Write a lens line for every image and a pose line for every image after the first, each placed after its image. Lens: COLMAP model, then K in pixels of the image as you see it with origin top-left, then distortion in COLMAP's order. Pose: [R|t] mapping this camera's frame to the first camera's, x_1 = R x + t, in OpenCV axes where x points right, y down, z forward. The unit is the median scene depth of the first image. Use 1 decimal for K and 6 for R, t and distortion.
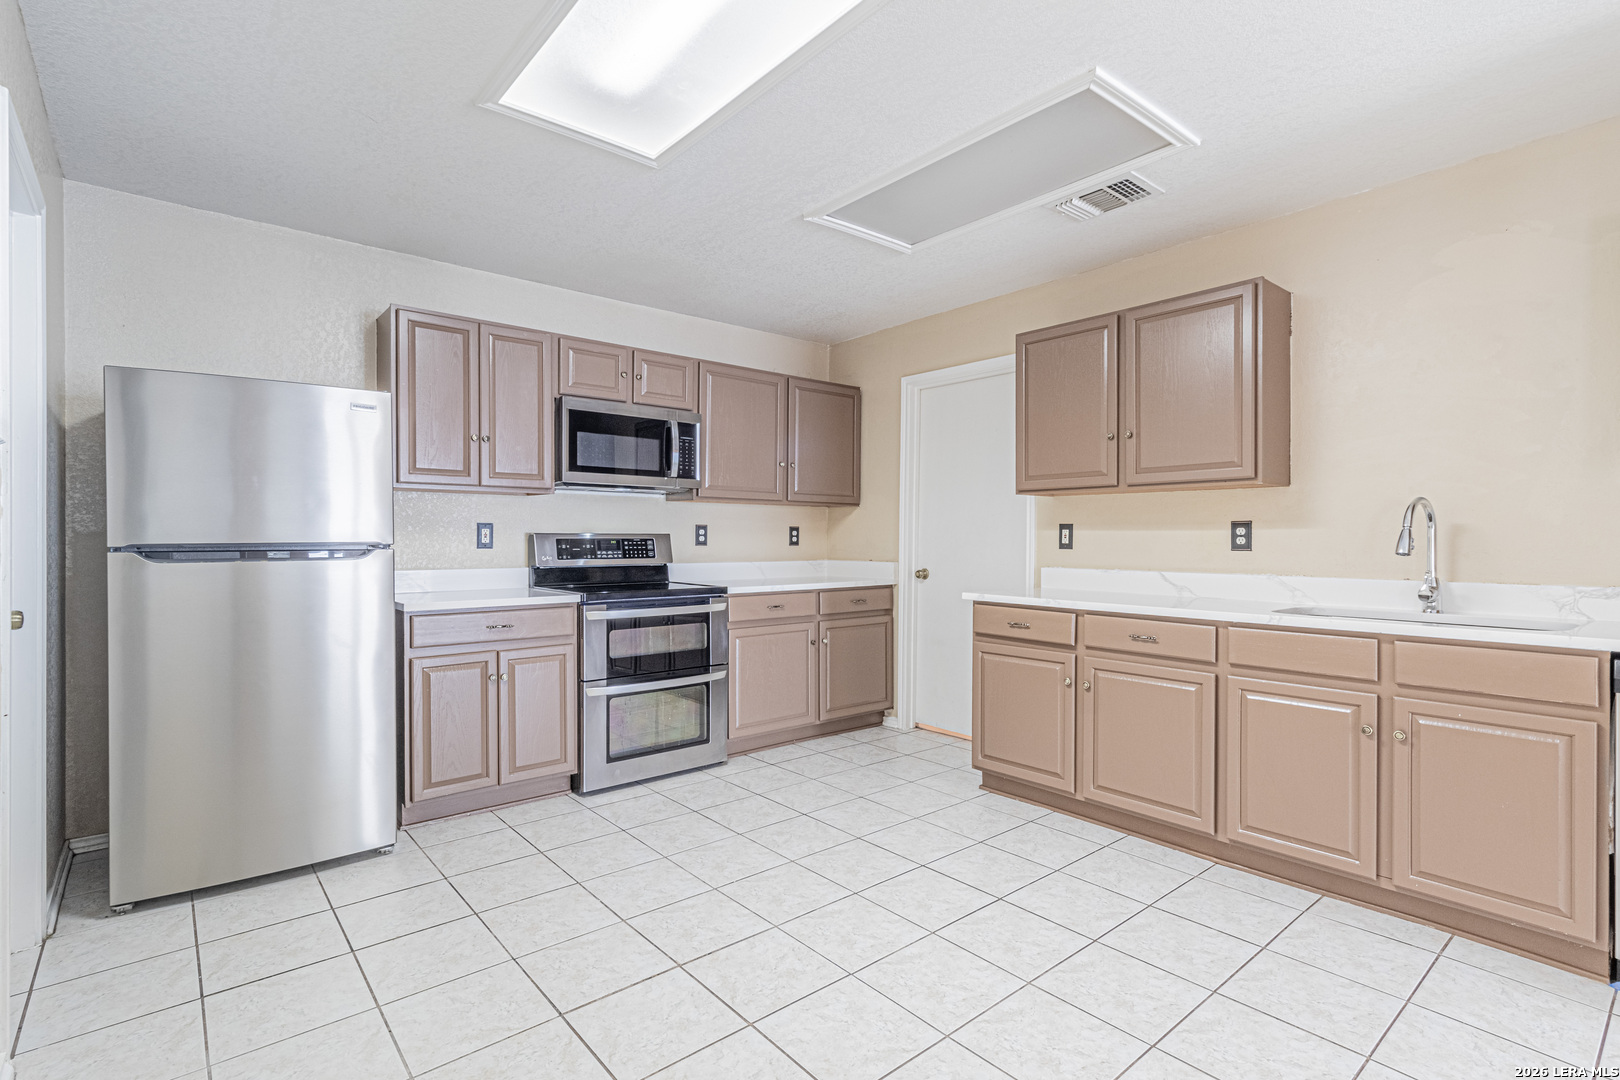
lens RADIAL K [[778.9, 0, 835.7], [0, 778.9, 550.8], [0, 0, 1]] dist [0.011339, -0.000943]
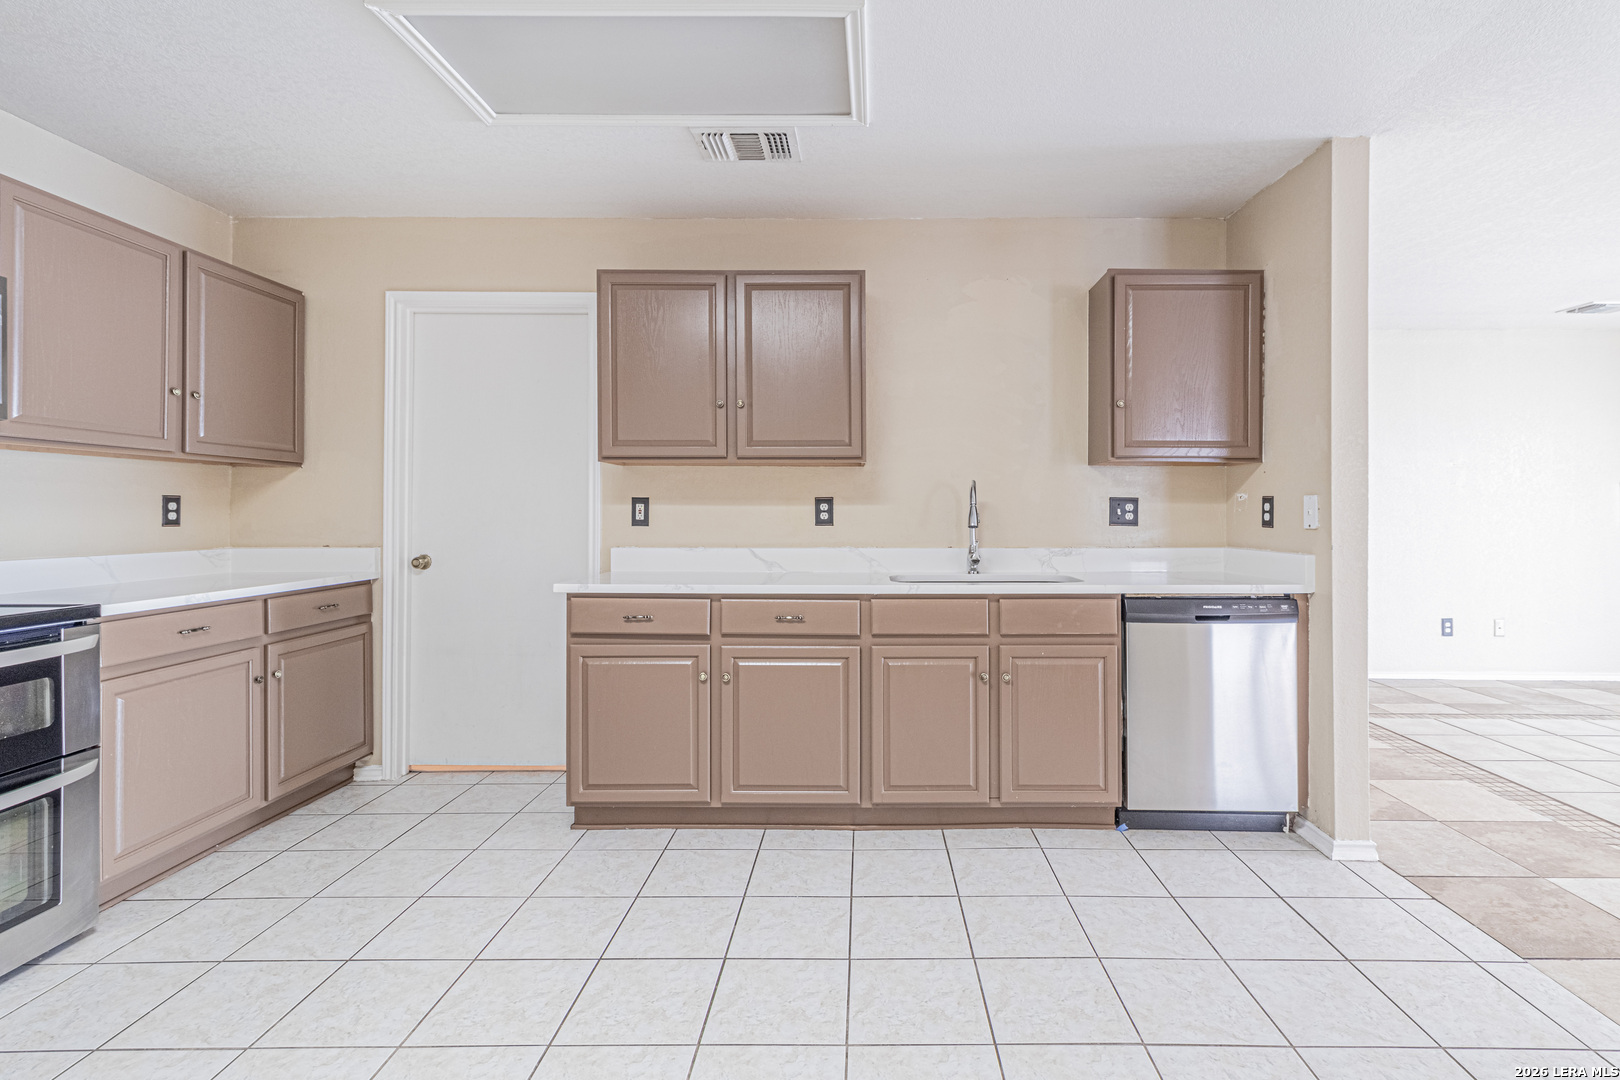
lens RADIAL K [[786.2, 0, 860.4], [0, 786.2, 515.8], [0, 0, 1]] dist [0.009227, 0.001735]
pose [[0.654138, -0.004760, 0.756360, -0.213147], [0.013135, 0.999901, -0.005067, -0.006084], [-0.756261, 0.013249, 0.654135, 0.228570]]
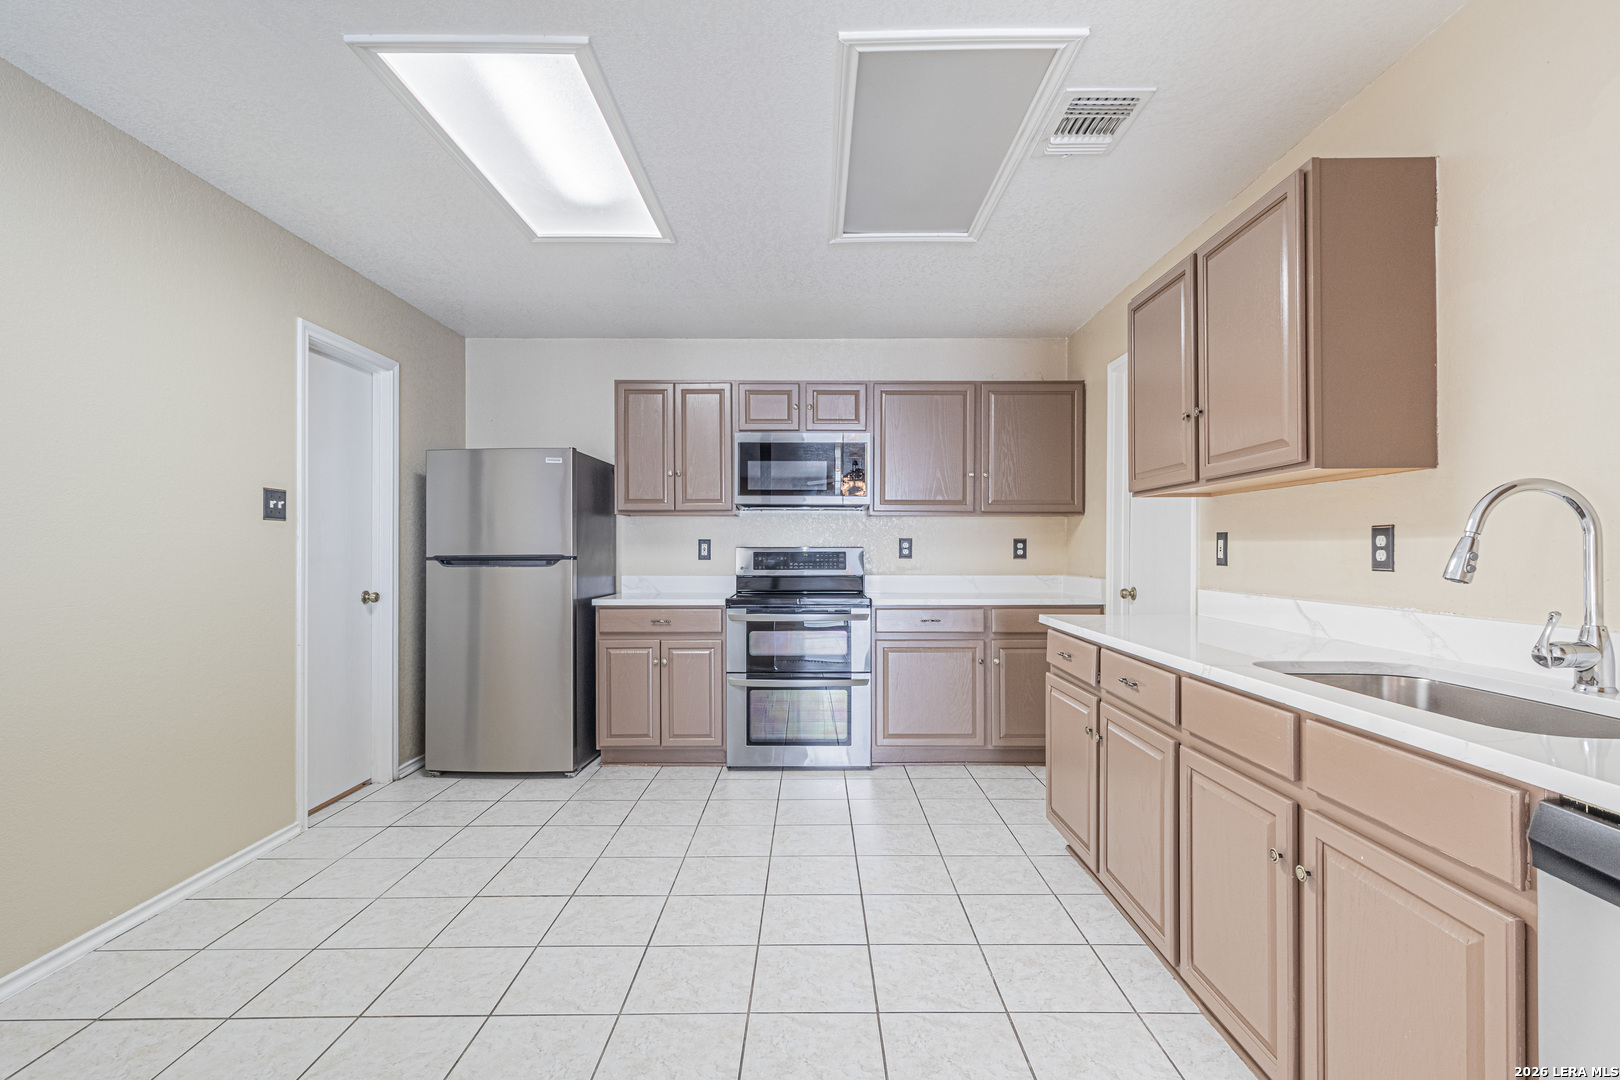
lens RADIAL K [[798.4, 0, 847.1], [0, 798.4, 553.2], [0, 0, 1]] dist [0.003078, 0.000282]
pose [[0.753407, 0.001420, -0.657552, 0.526505], [-0.009092, 0.999925, -0.008258, -0.004608], [0.657491, 0.012200, 0.753363, 0.176010]]
